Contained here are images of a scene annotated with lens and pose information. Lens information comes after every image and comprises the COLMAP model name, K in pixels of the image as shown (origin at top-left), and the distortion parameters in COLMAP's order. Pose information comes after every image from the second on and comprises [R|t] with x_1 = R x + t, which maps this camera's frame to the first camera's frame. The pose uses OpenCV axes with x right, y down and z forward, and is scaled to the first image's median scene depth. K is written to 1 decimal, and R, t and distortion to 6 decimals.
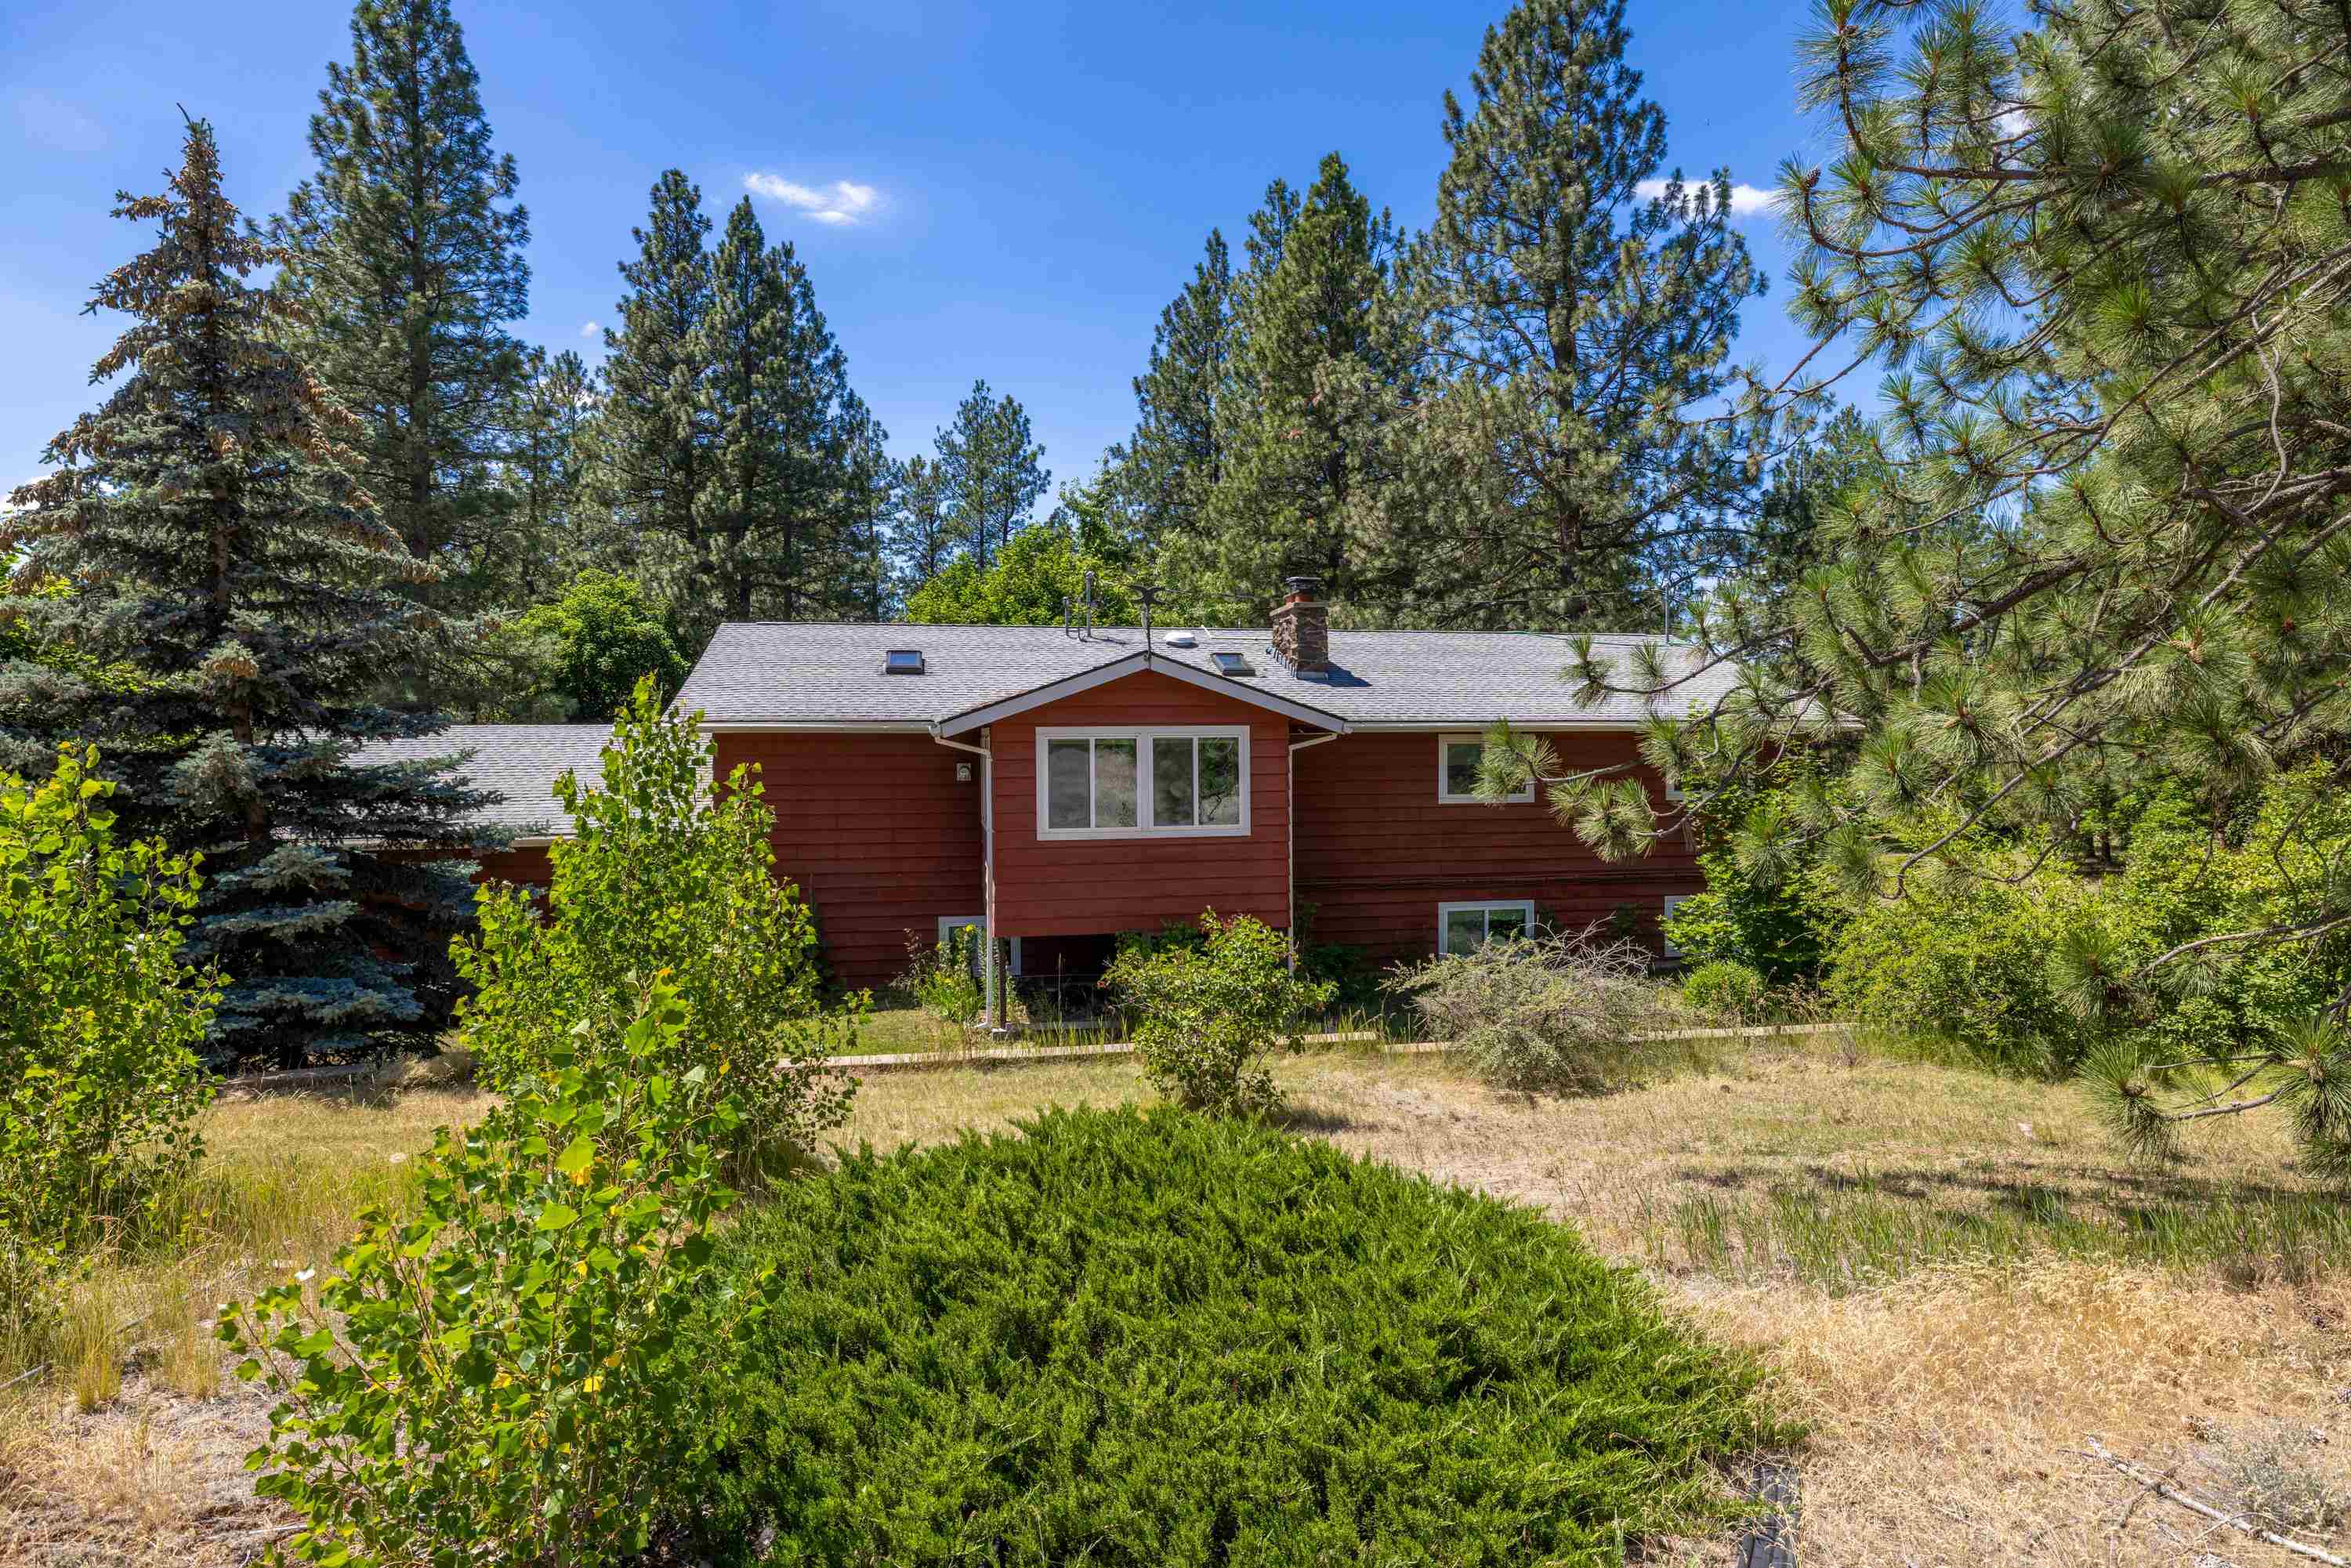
lens RADIAL K [[1312.5, 0, 1178.9], [0, 1312.5, 774.1], [0, 0, 1]] dist [0.004946, -0.000051]
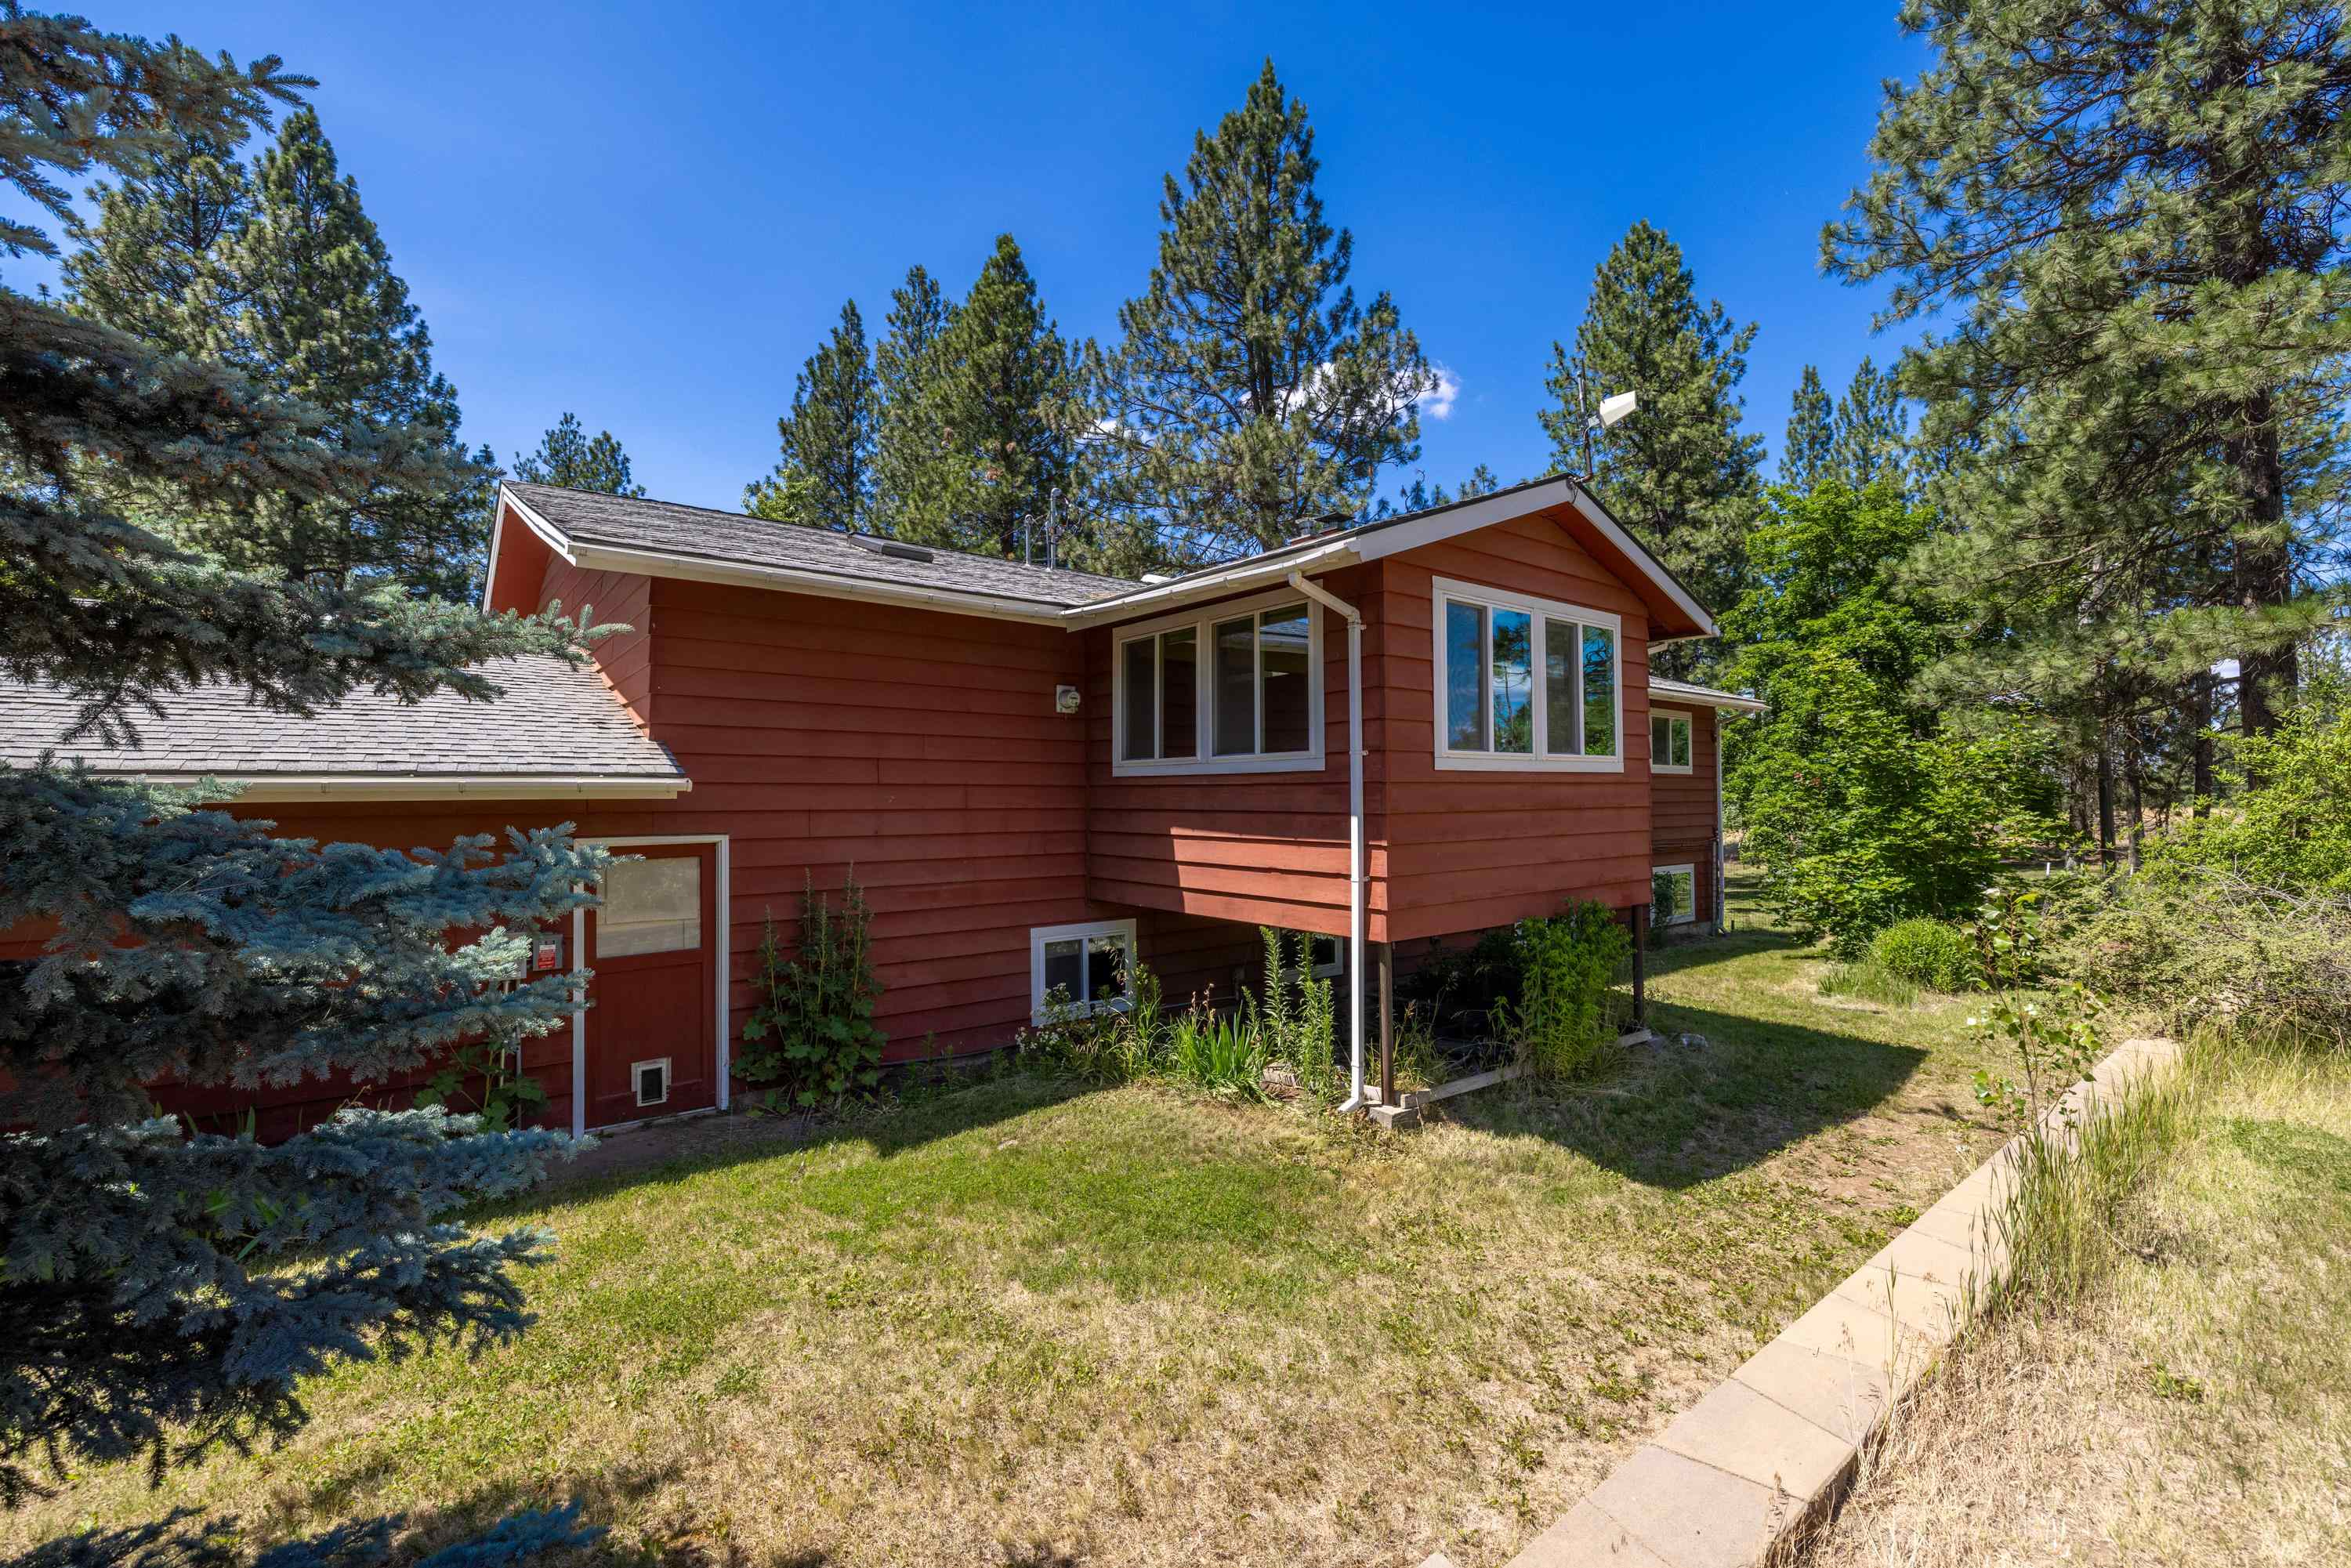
lens RADIAL K [[971.0, 0, 1173.5], [0, 971.0, 794.6], [0, 0, 1]] dist [-0.002300, 0.001100]
pose [[0.885029, 0.003339, 0.465524, -0.125117], [0.011056, 0.999541, -0.028188, 0.021856], [-0.465404, 0.030095, 0.884586, 0.206199]]
